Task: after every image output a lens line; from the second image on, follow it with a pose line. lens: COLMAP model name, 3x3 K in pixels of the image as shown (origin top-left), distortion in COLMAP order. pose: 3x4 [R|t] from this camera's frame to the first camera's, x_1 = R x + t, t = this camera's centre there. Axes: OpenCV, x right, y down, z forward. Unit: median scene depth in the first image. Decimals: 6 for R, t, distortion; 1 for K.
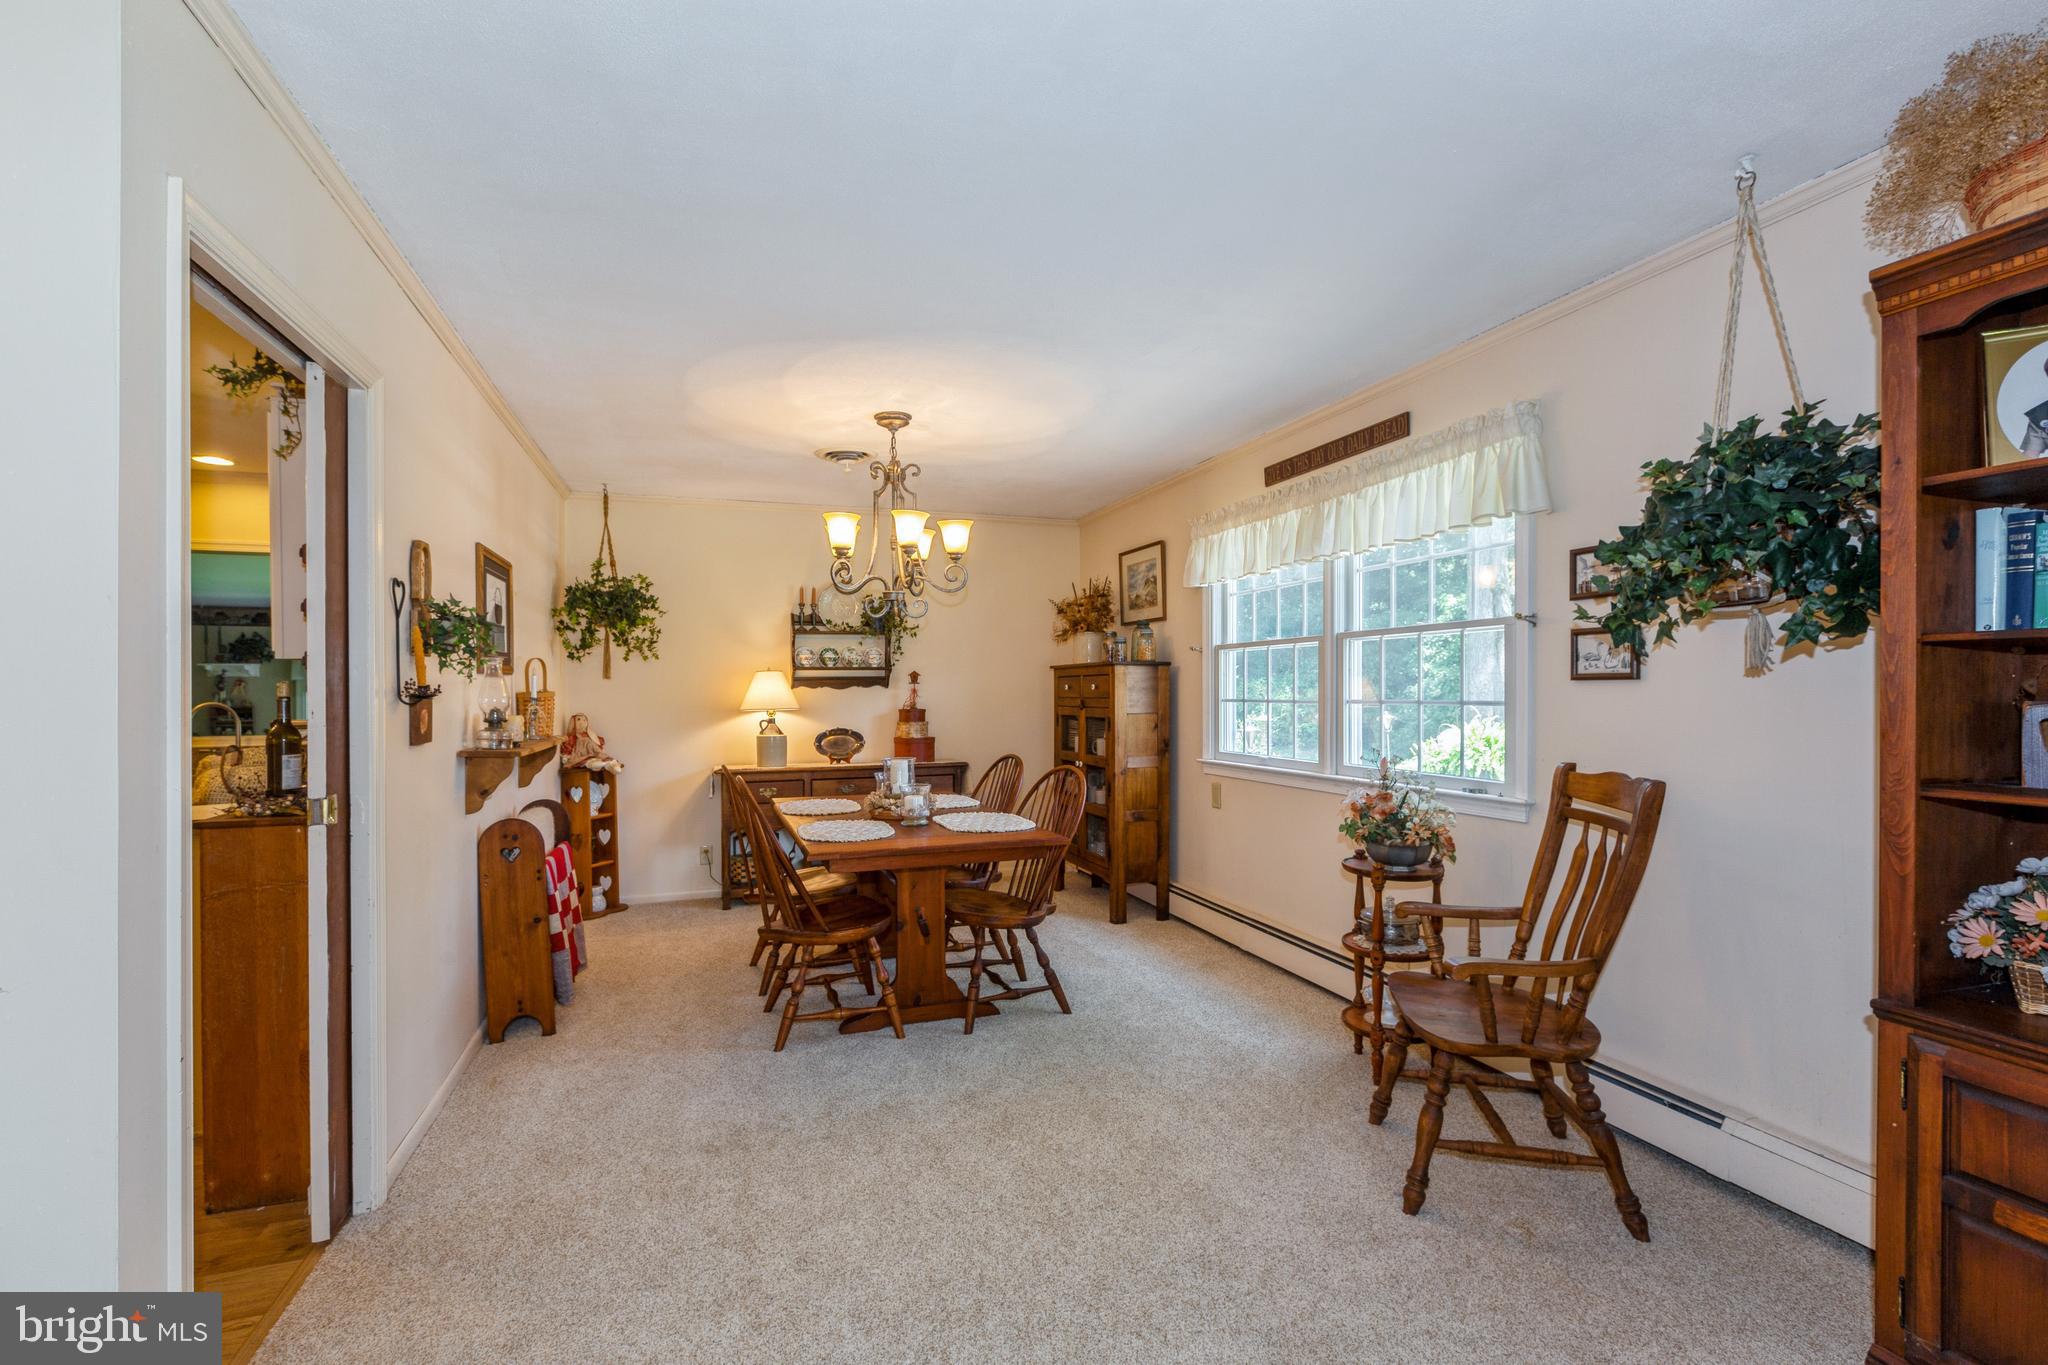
lens RADIAL K [[903.4, 0, 1024.2], [0, 903.4, 674.8], [0, 0, 1]] dist [0.003420, -0.000638]
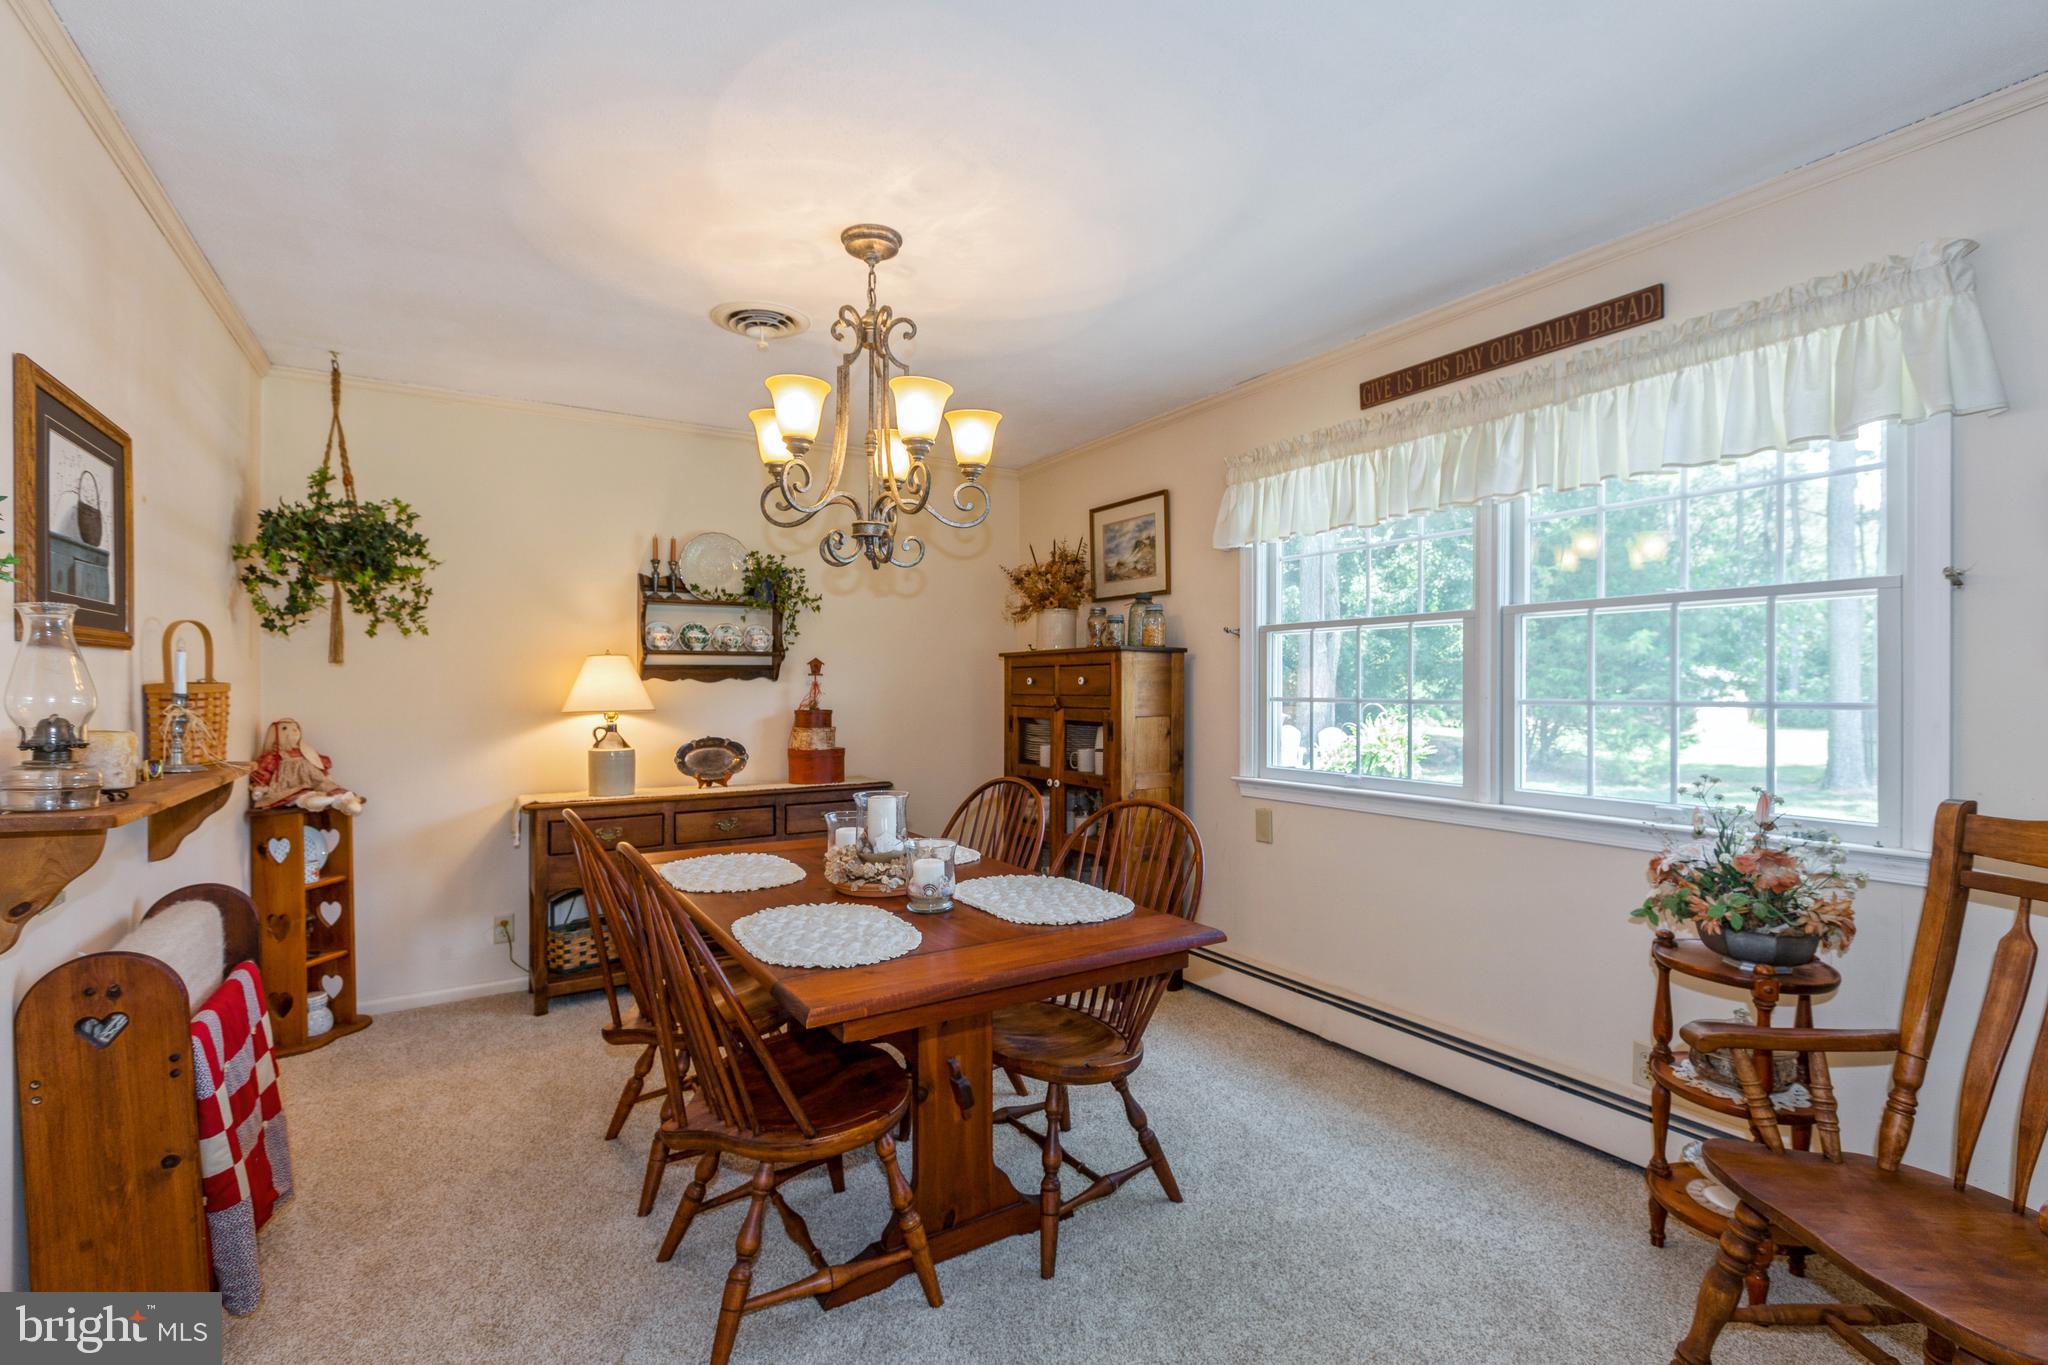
lens RADIAL K [[903.4, 0, 1024.2], [0, 903.4, 674.8], [0, 0, 1]] dist [0.003420, -0.000638]
pose [[0.975897, 0.006775, 0.218126, -0.136432], [-0.007676, 0.999965, 0.003284, 0.006589], [-0.218096, -0.004879, 0.975915, 0.290992]]
